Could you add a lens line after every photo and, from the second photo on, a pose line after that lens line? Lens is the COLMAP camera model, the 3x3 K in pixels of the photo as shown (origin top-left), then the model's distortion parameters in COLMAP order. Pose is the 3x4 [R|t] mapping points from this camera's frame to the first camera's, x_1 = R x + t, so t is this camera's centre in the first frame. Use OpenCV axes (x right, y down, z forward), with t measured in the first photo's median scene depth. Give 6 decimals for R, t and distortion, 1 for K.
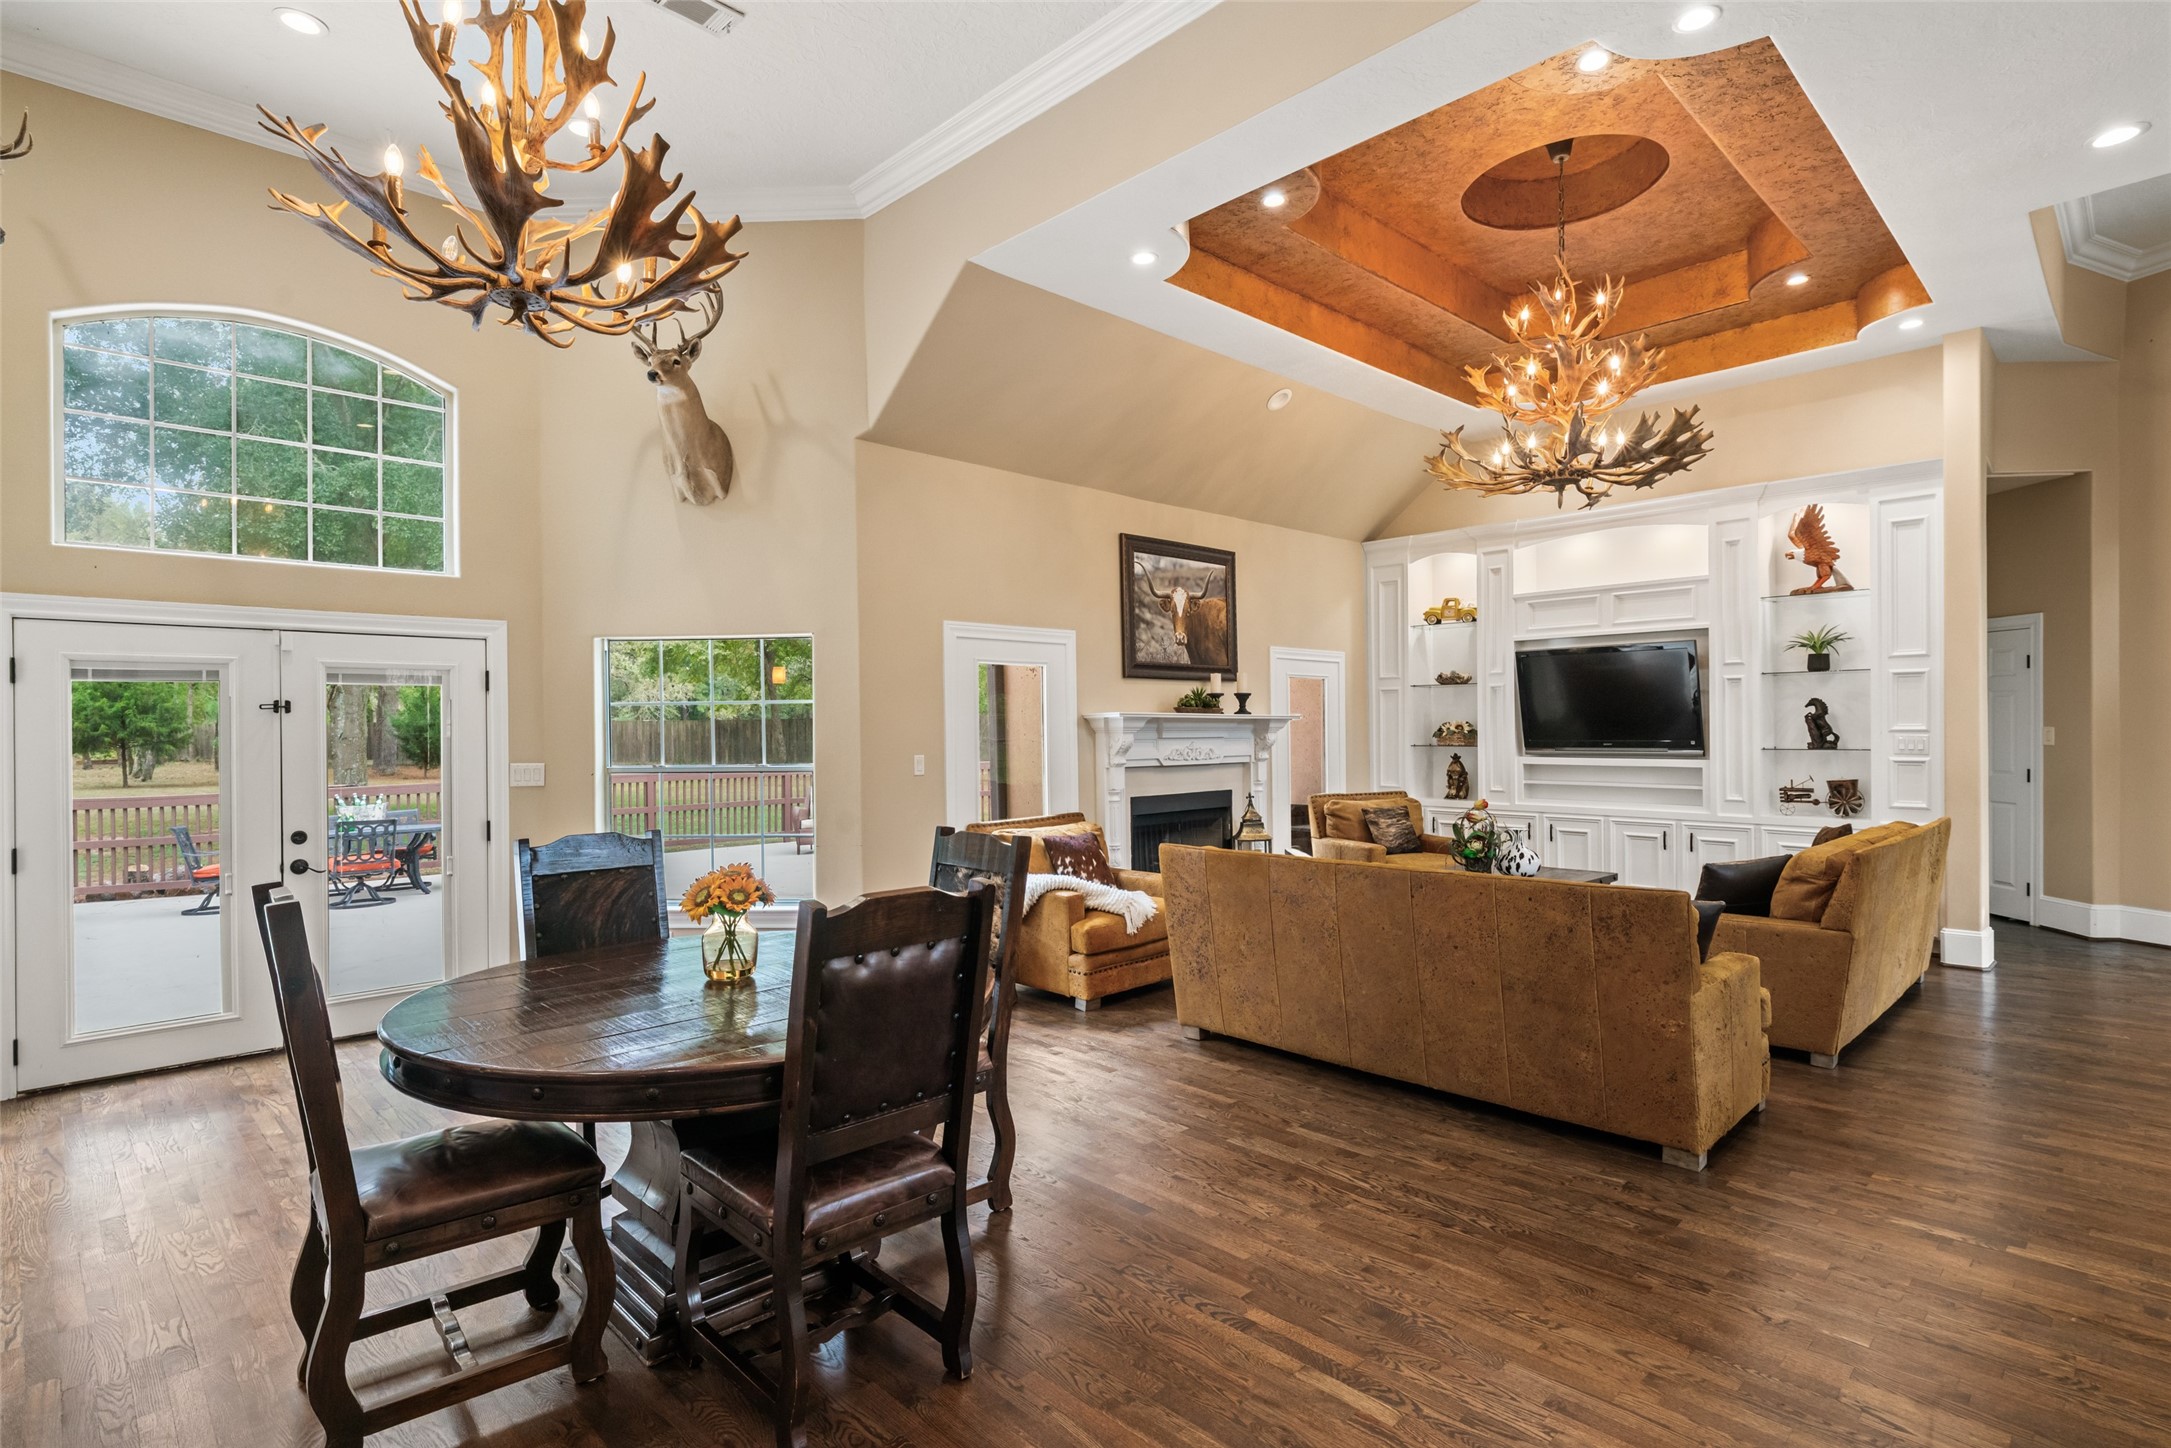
lens RADIAL K [[1079.3, 0, 1077.3], [0, 1079.3, 726.3], [0, 0, 1]] dist [0.009722, 0.000314]
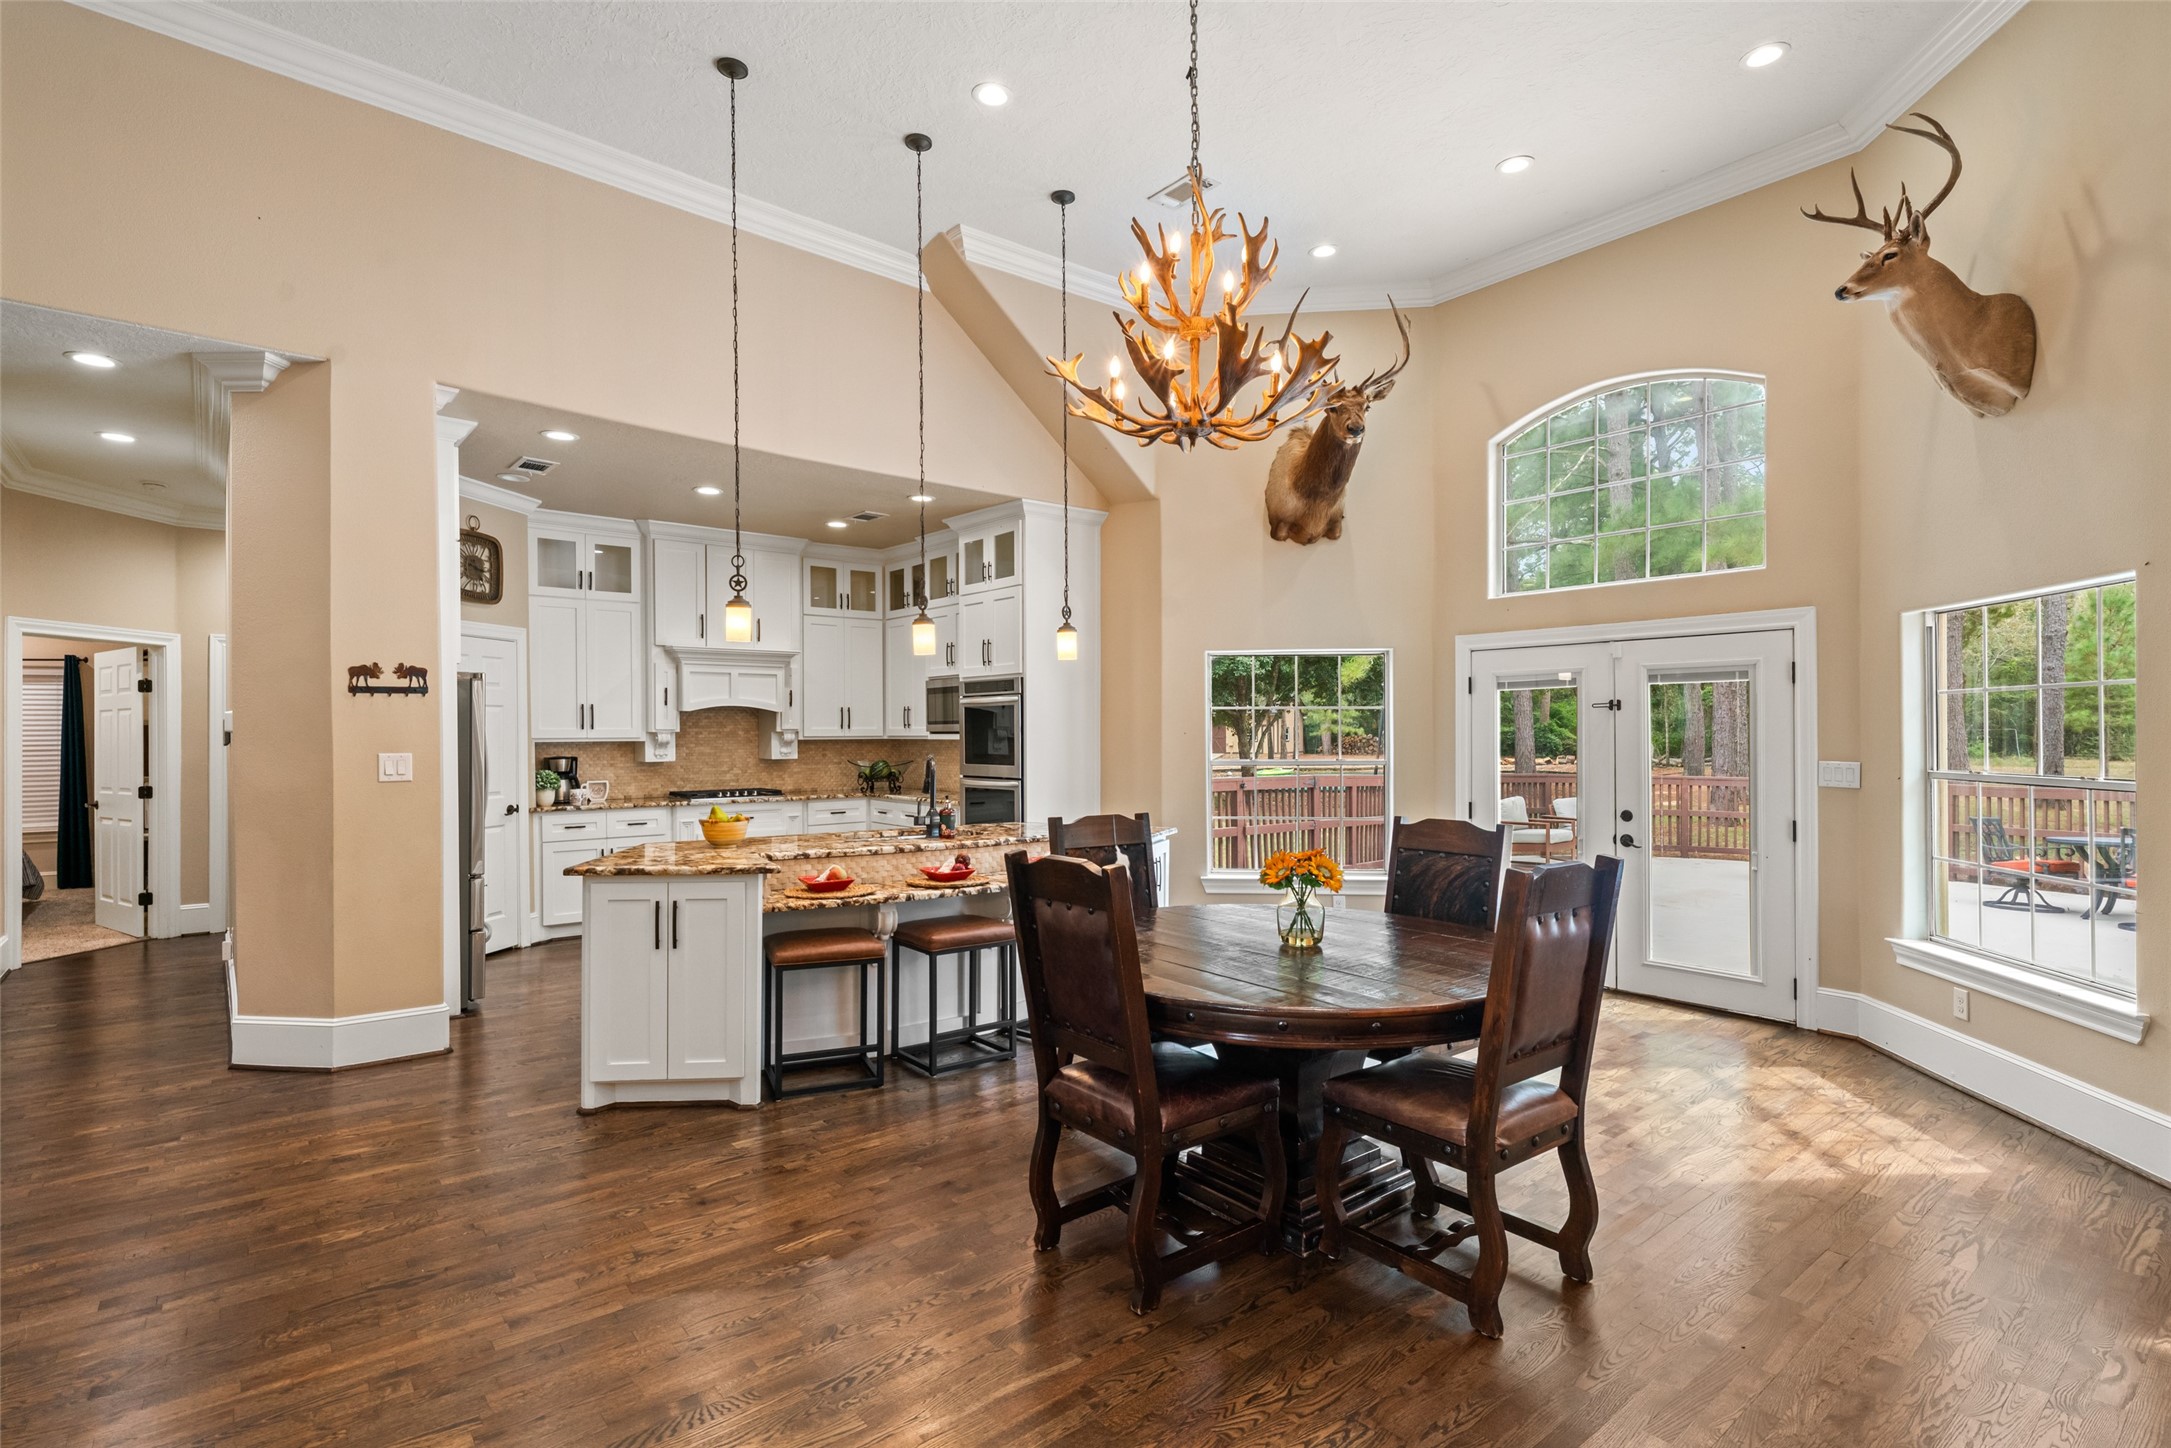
lens RADIAL K [[1034.1, 0, 1081.1], [0, 1034.1, 732.4], [0, 0, 1]] dist [-0.001700, 0.000379]
pose [[-0.084533, 0.010131, -0.996369, 0.330602], [0.004074, 0.999943, 0.009822, -0.000971], [0.996412, -0.003229, -0.084570, 0.370466]]
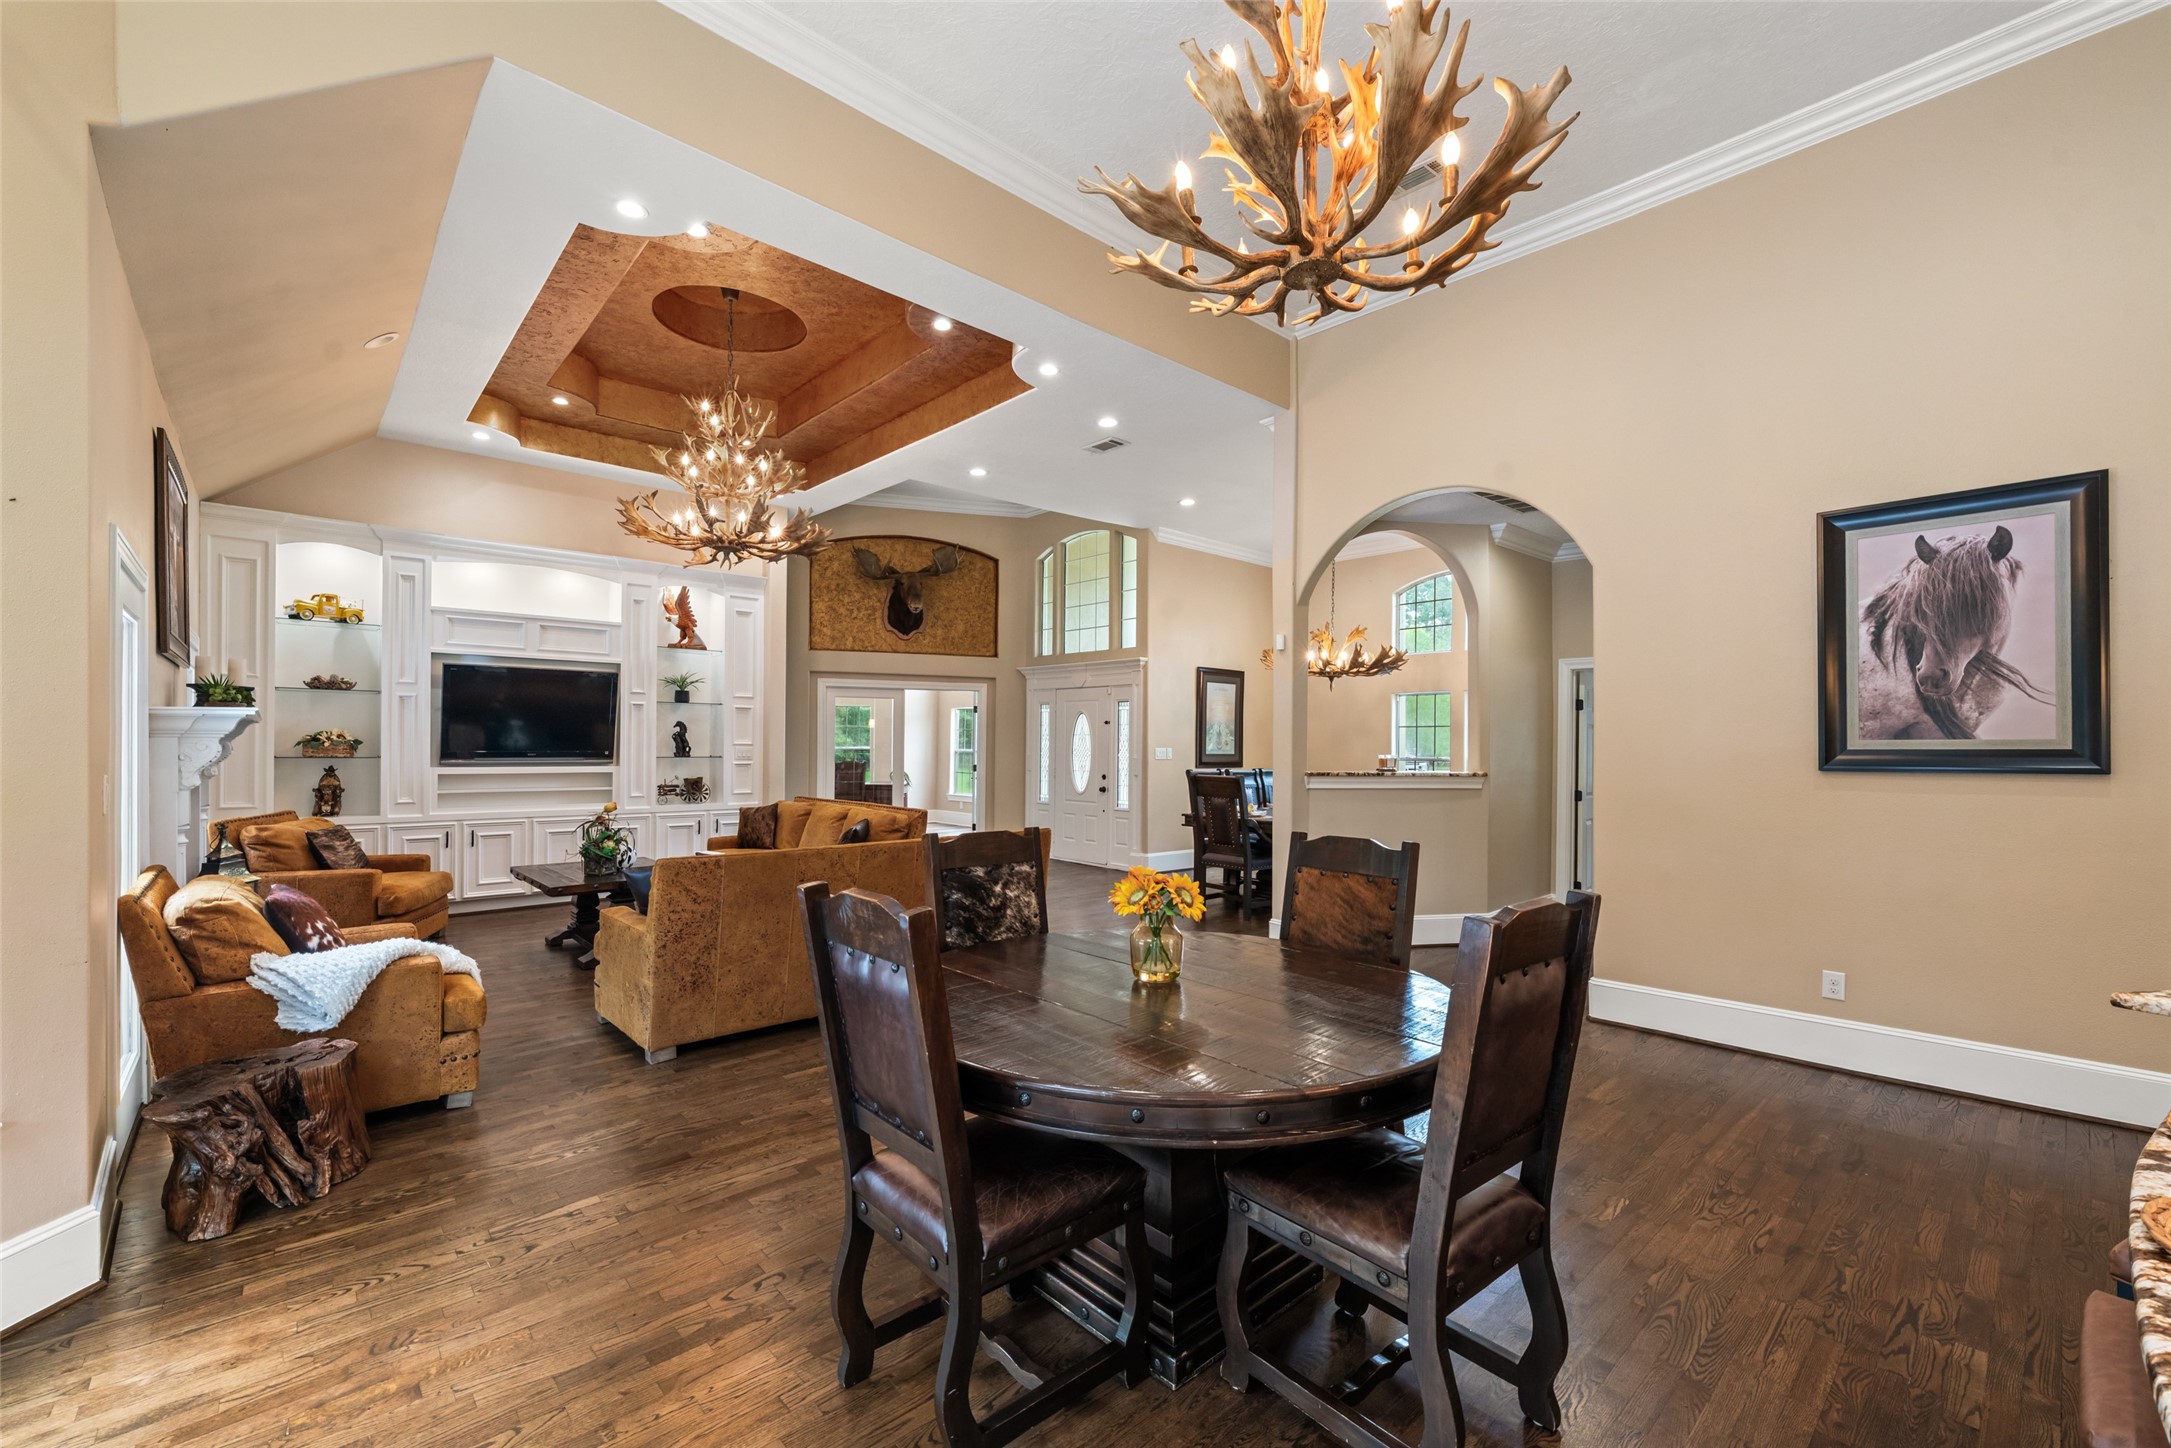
lens RADIAL K [[887.0, 0, 1074.5], [0, 887.0, 742.6], [0, 0, 1]] dist [-0.000258, 0.000301]
pose [[0.033779, 0.010602, 0.999373, -0.485571], [-0.009579, 0.999901, -0.010284, 0.009650], [-0.999383, -0.009226, 0.033877, 0.450213]]
